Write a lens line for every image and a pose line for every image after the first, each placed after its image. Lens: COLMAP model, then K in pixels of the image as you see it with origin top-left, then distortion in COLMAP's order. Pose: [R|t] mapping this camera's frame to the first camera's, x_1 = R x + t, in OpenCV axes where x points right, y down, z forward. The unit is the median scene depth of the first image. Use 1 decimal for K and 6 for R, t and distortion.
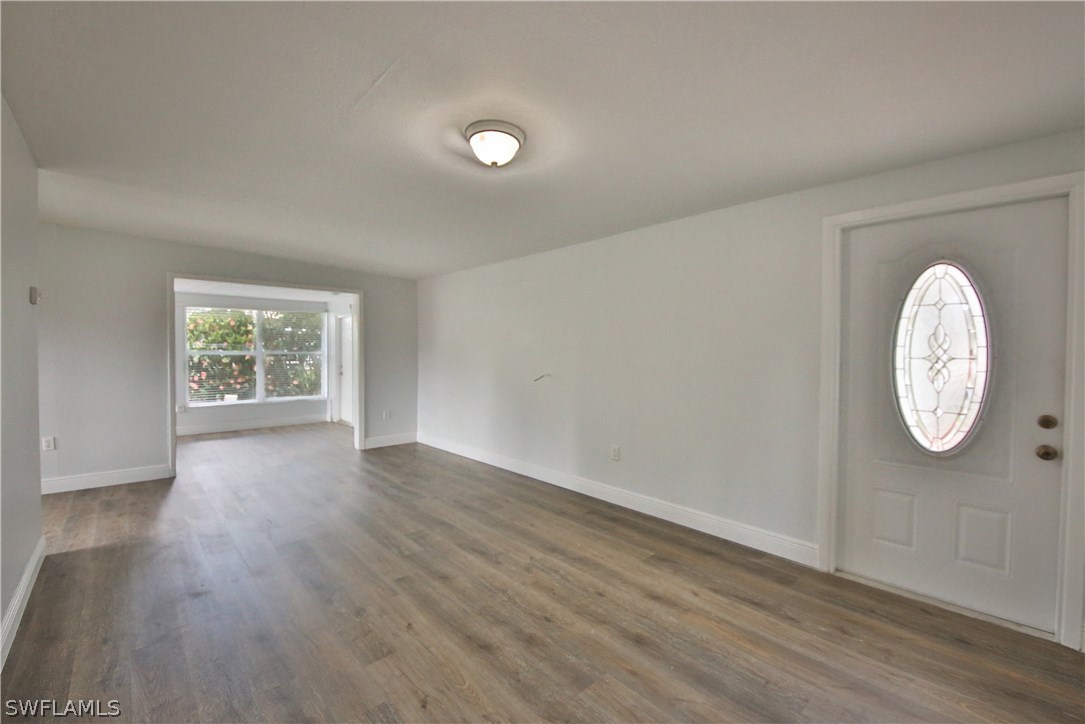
lens RADIAL K [[441.3, 0, 550.3], [0, 441.3, 365.3], [0, 0, 1]] dist [-0.014603, -0.003584]
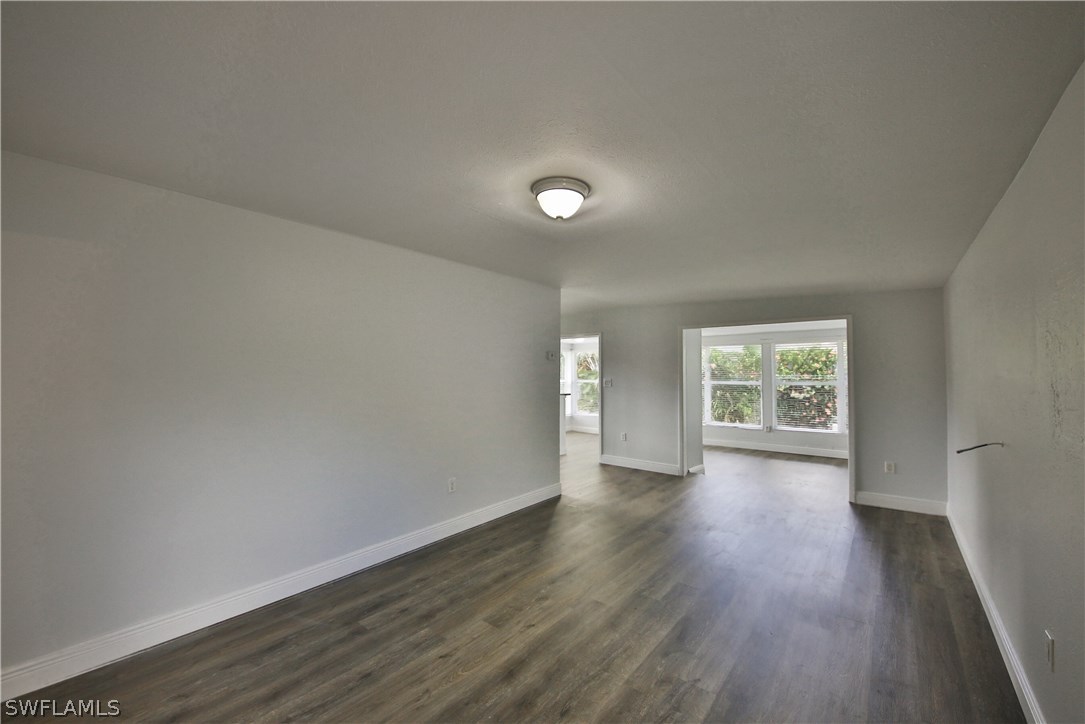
lens RADIAL K [[443.6, 0, 546.2], [0, 443.6, 362.6], [0, 0, 1]] dist [-0.001820, -0.001287]
pose [[0.143911, -0.032020, -0.989072, 0.815701], [-0.031566, 0.998819, -0.036928, -0.063194], [0.989087, 0.036536, 0.142731, 0.777714]]
